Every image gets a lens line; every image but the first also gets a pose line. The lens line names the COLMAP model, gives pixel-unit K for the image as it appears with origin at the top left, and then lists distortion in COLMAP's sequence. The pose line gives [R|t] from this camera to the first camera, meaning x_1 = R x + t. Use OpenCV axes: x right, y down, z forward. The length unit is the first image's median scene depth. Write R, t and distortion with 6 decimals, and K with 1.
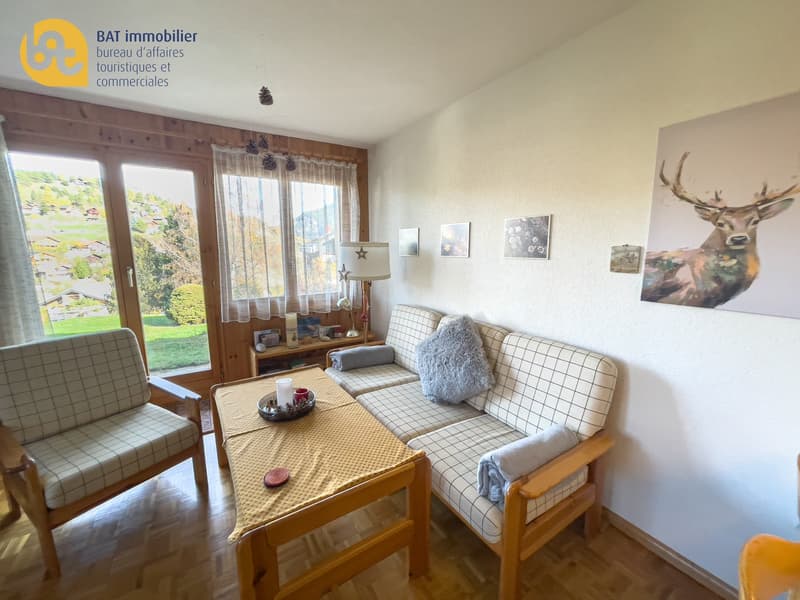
lens RADIAL K [[324.9, 0, 400.0], [0, 324.9, 300.0], [0, 0, 1]] dist [-0.025092, 0.010310]
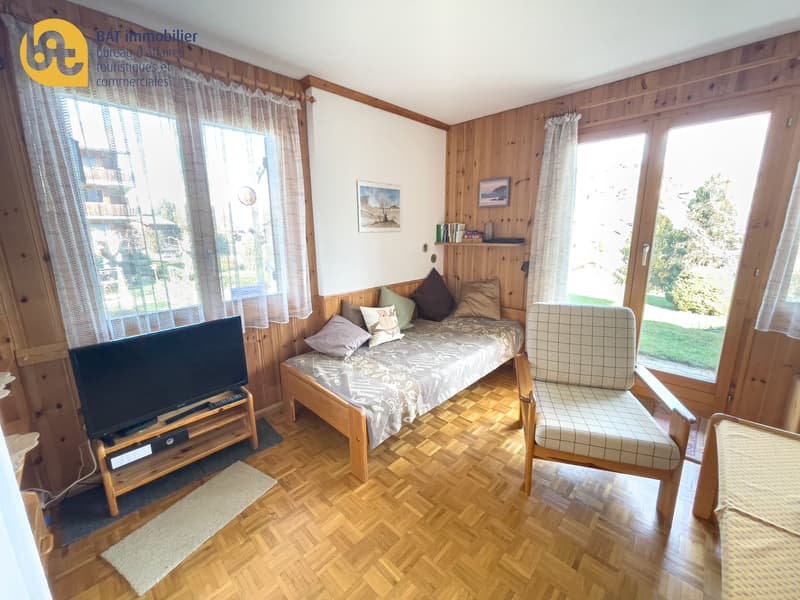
lens RADIAL K [[324.9, 0, 400.0], [0, 324.9, 300.0], [0, 0, 1]] dist [-0.025092, 0.010310]
pose [[0.231845, 0.202715, -0.951396, -0.077382], [-0.136803, 0.975120, 0.174433, -0.007671], [0.963085, 0.089713, 0.253809, 0.071137]]
